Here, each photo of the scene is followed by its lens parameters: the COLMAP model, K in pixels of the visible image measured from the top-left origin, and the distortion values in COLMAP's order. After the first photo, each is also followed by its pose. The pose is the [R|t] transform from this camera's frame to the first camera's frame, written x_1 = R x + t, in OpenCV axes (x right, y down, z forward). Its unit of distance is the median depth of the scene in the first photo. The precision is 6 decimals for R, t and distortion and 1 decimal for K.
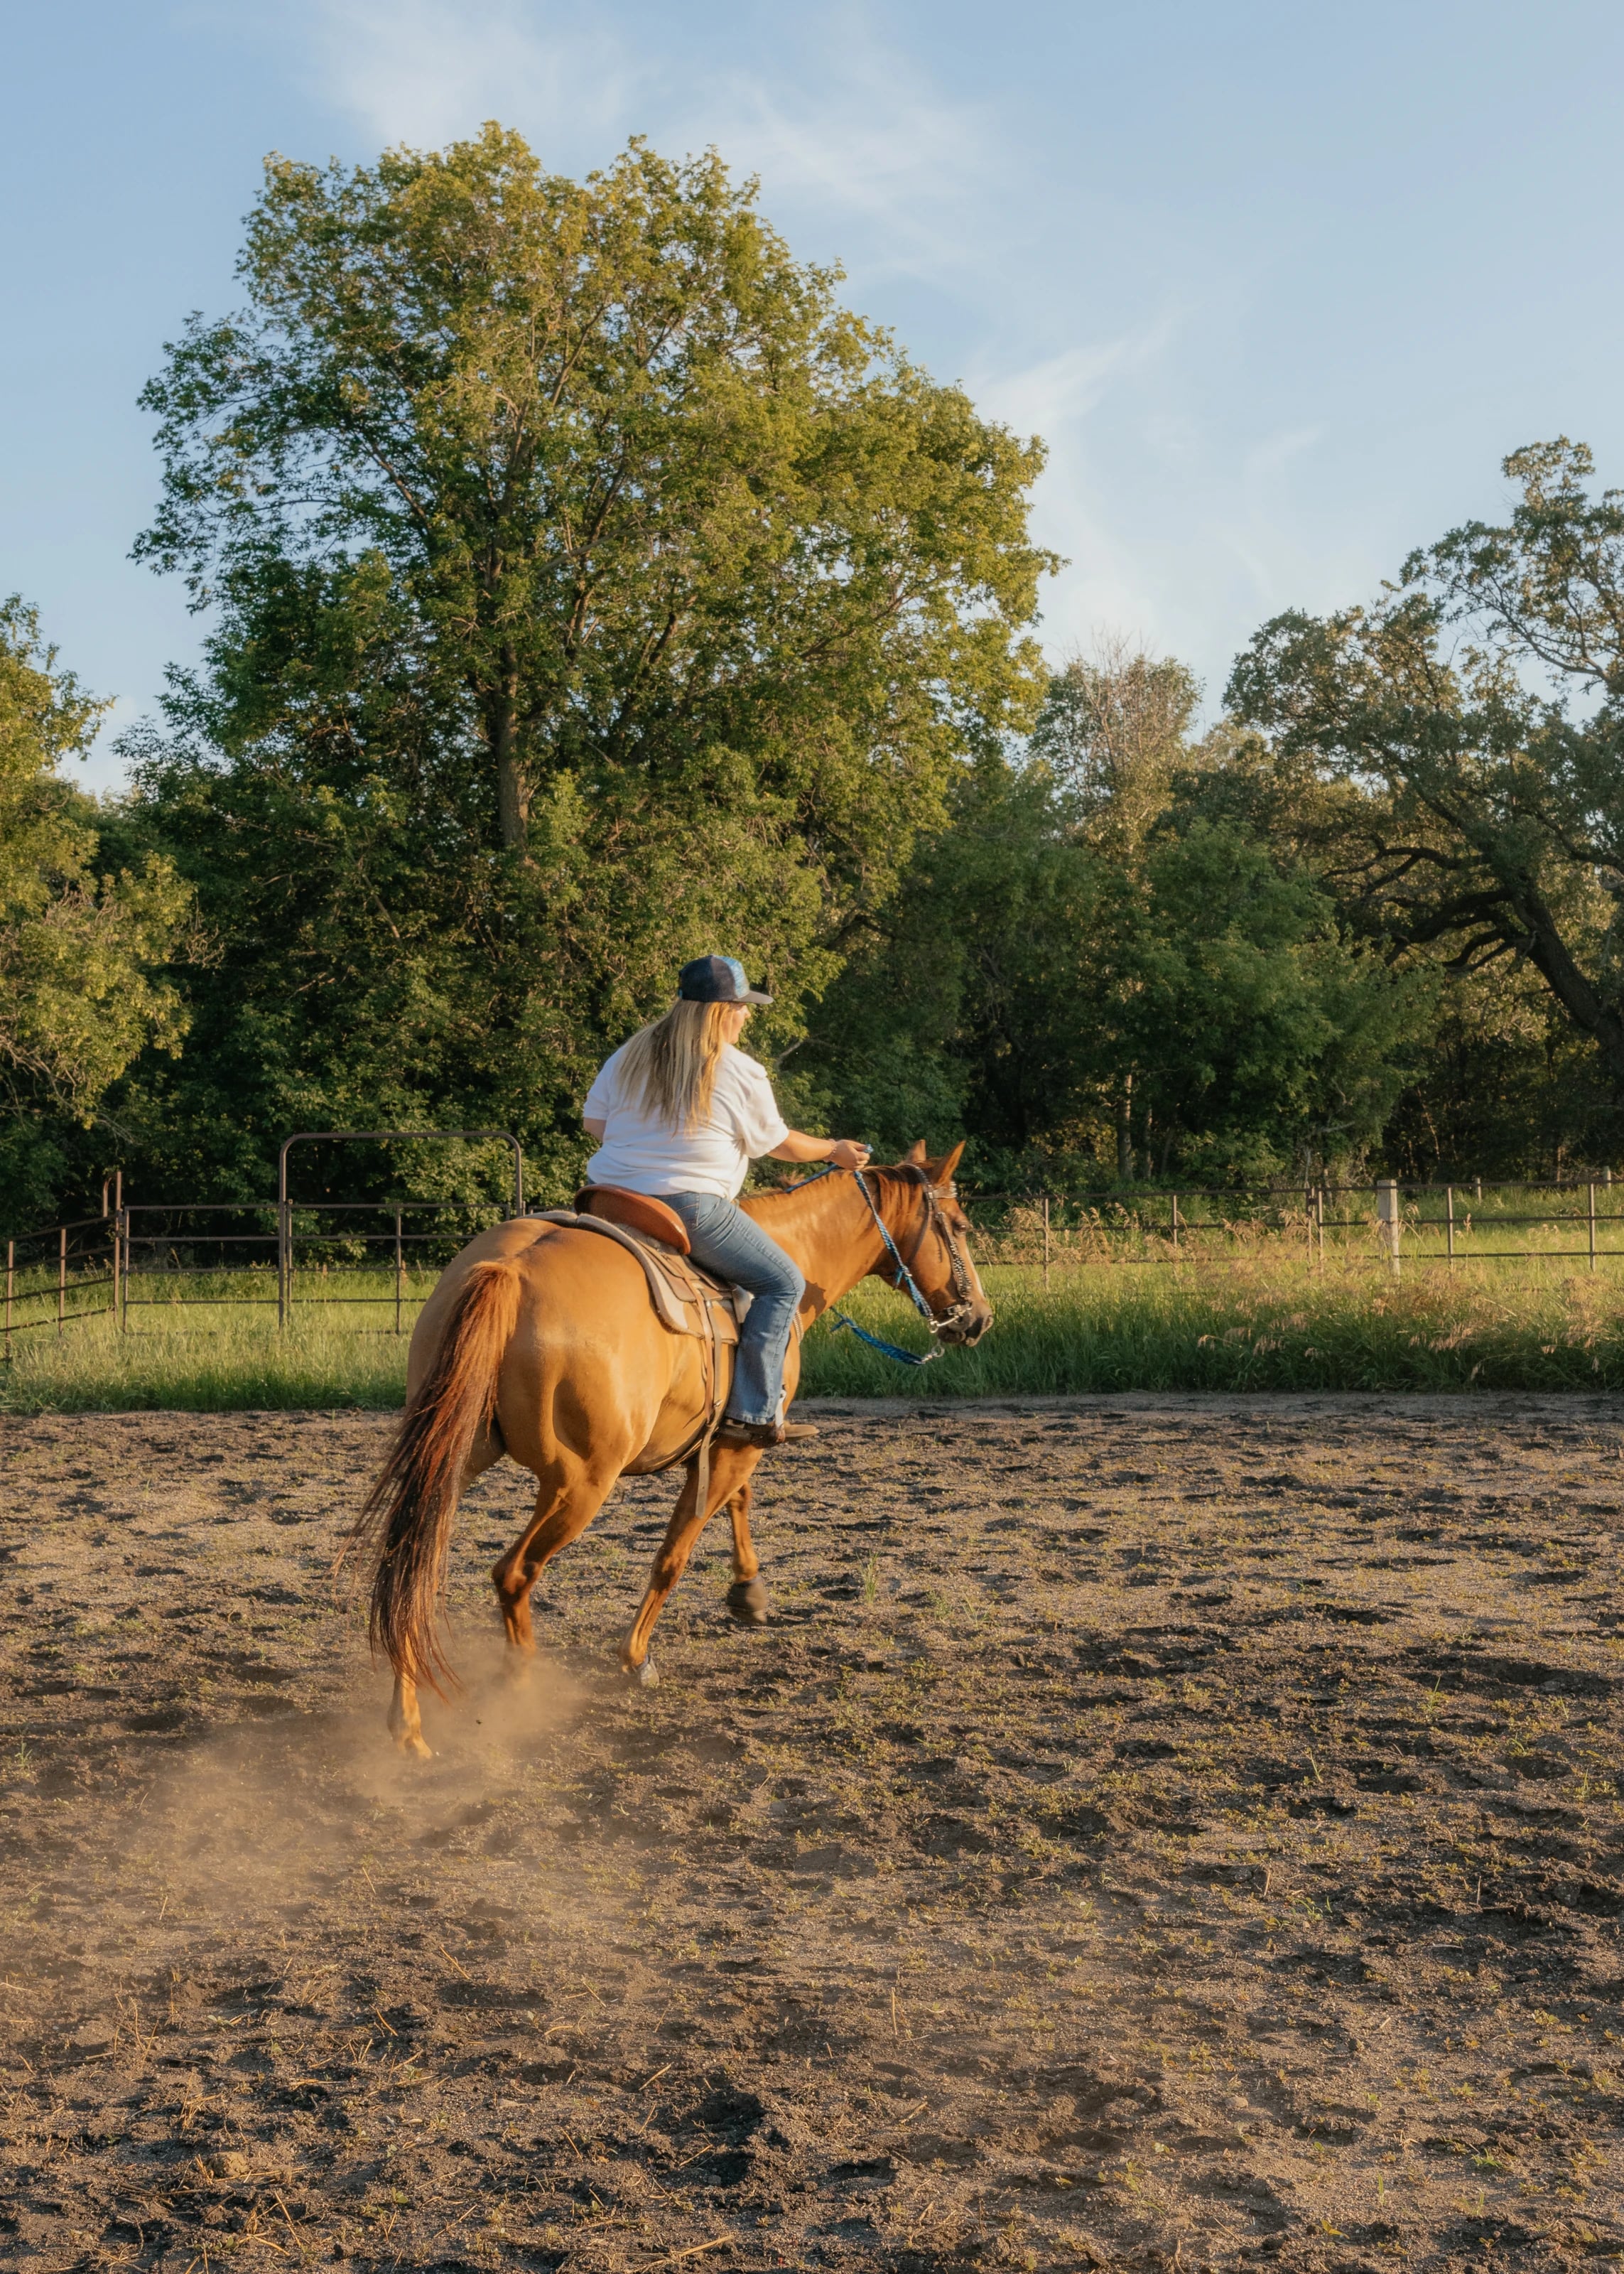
lens RADIAL K [[4004.2, 0, 812.0], [0, 4004.2, 1137.0], [0, 0, 1]] dist [0.018744, -0.127328]
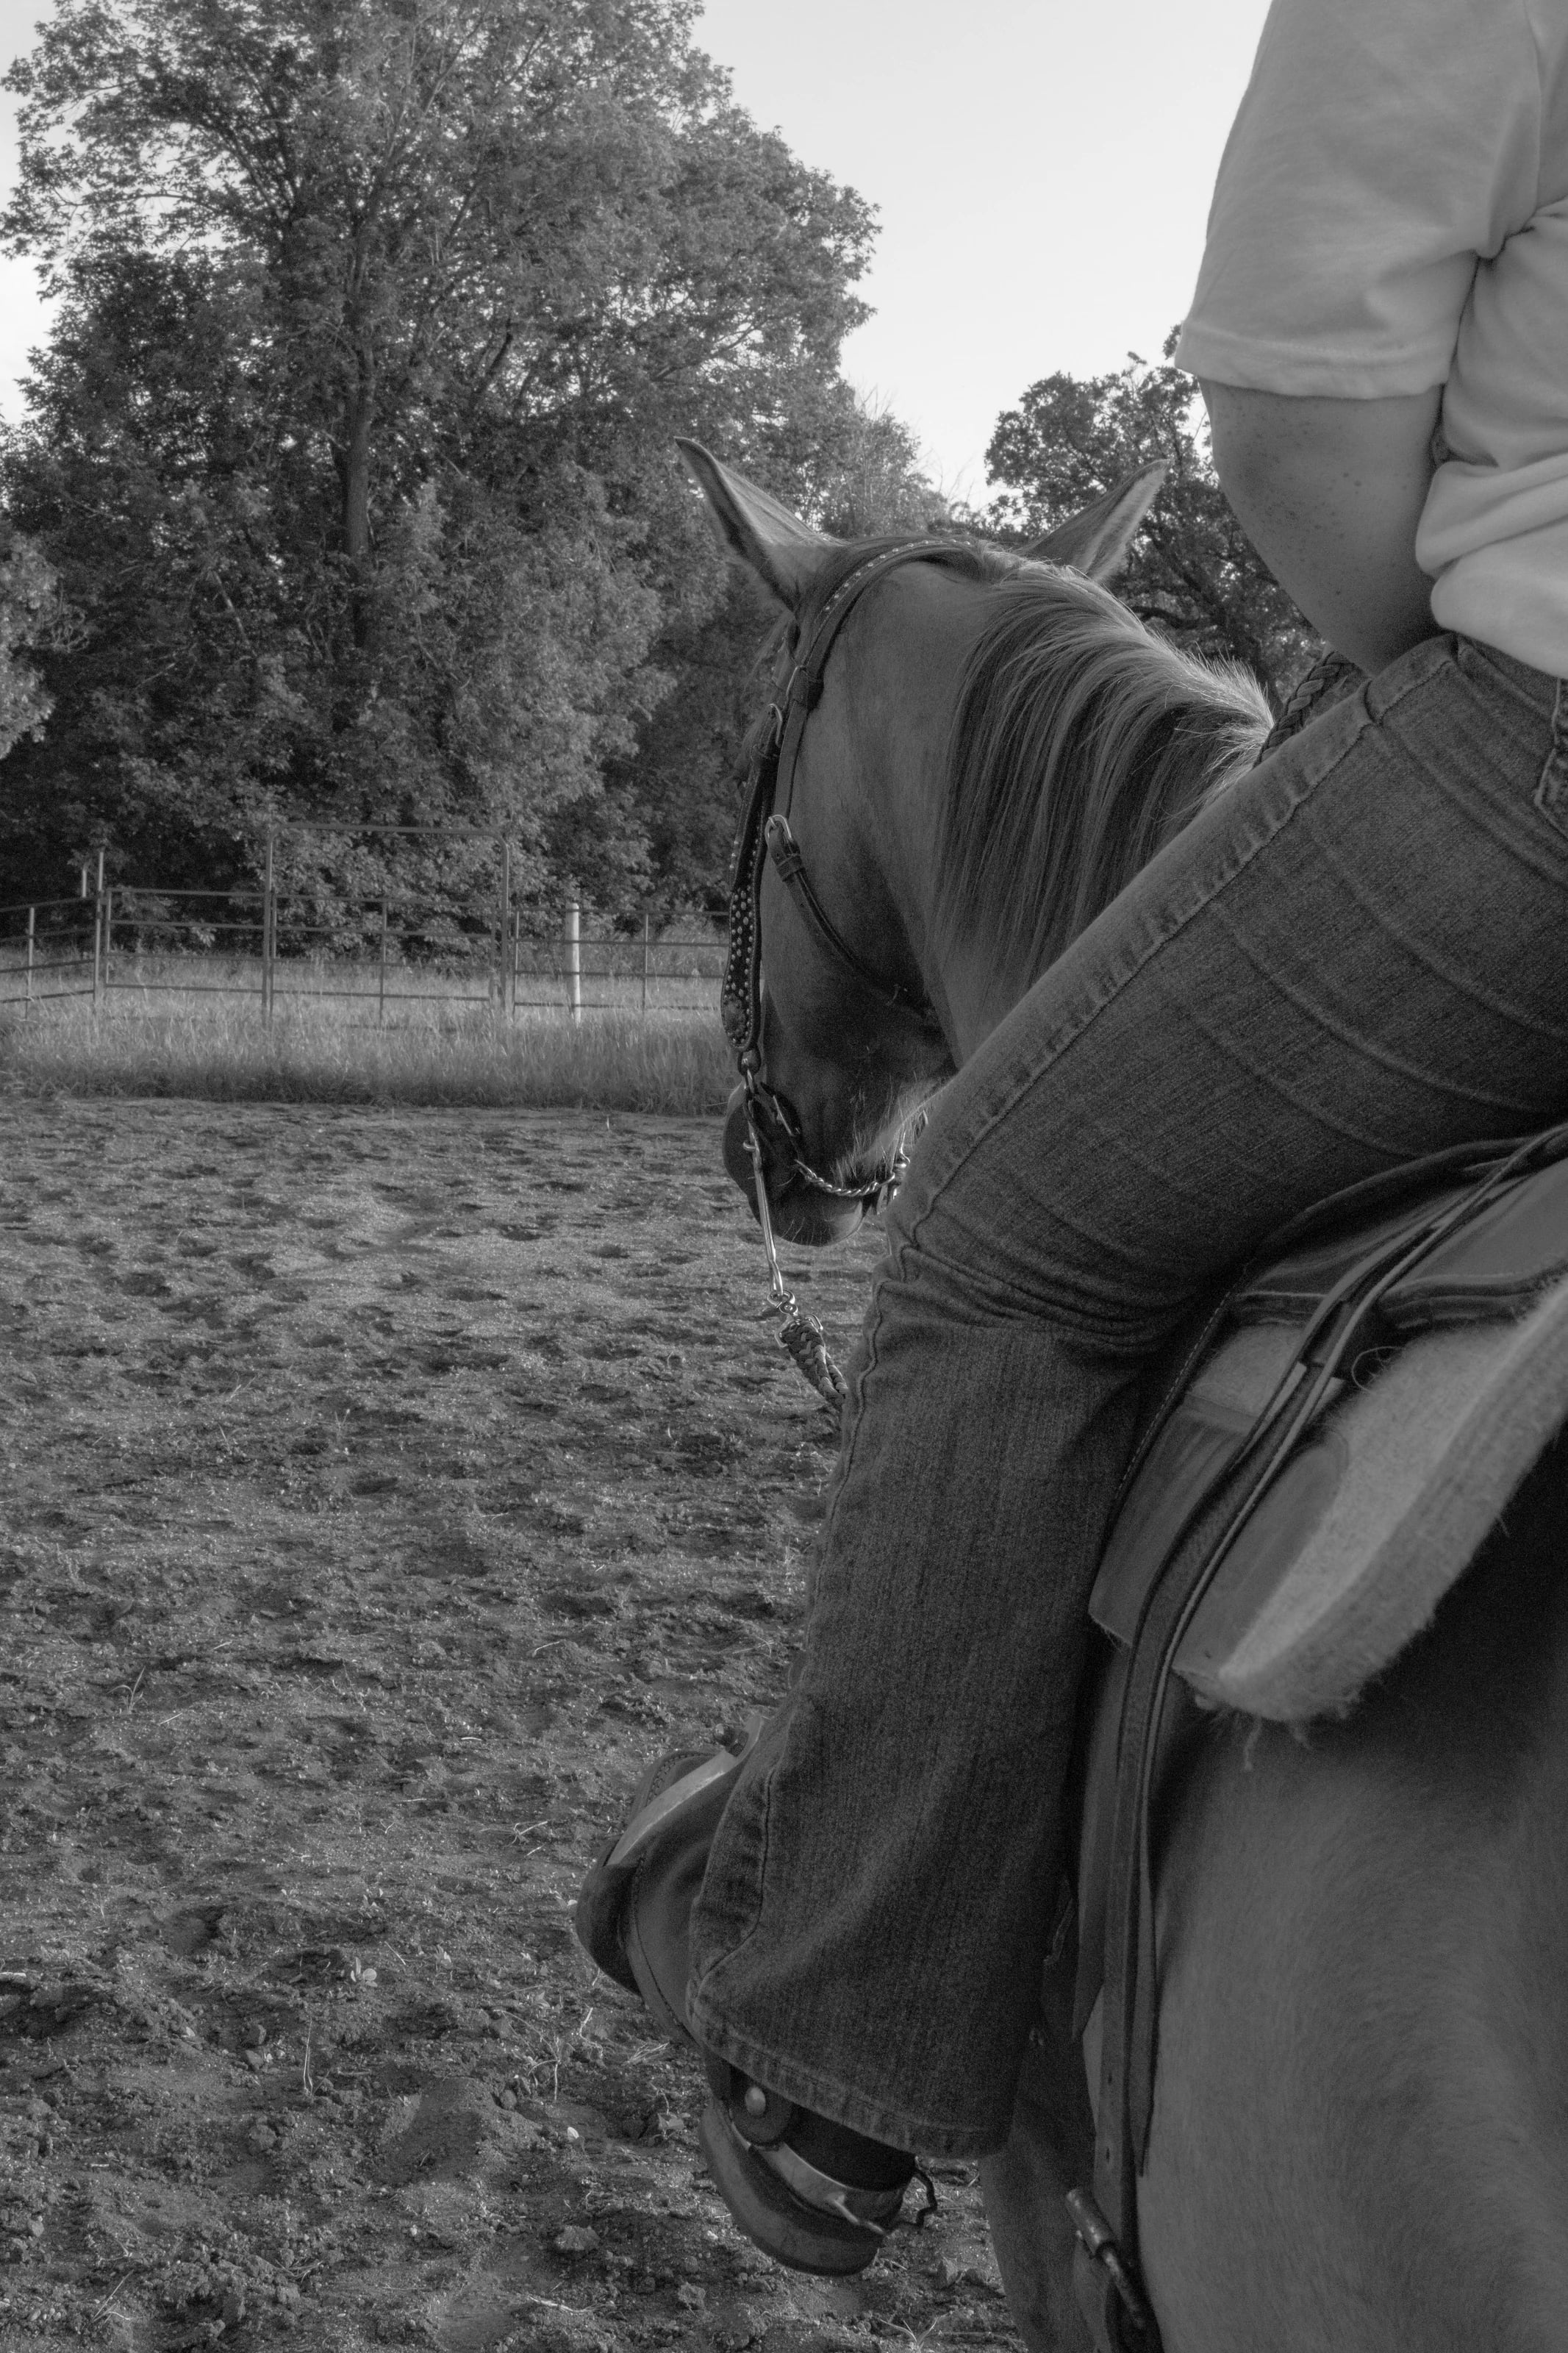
lens RADIAL K [[3553.5, 0, 784.0], [0, 3553.5, 1176.5], [0, 0, 1]] dist [-0.027274, 0.080451]
pose [[0.990596, 0.038213, 0.131374, -0.080269], [-0.049877, 0.994988, 0.086672, 0.002588], [-0.127404, -0.092410, 0.987537, 0.072817]]
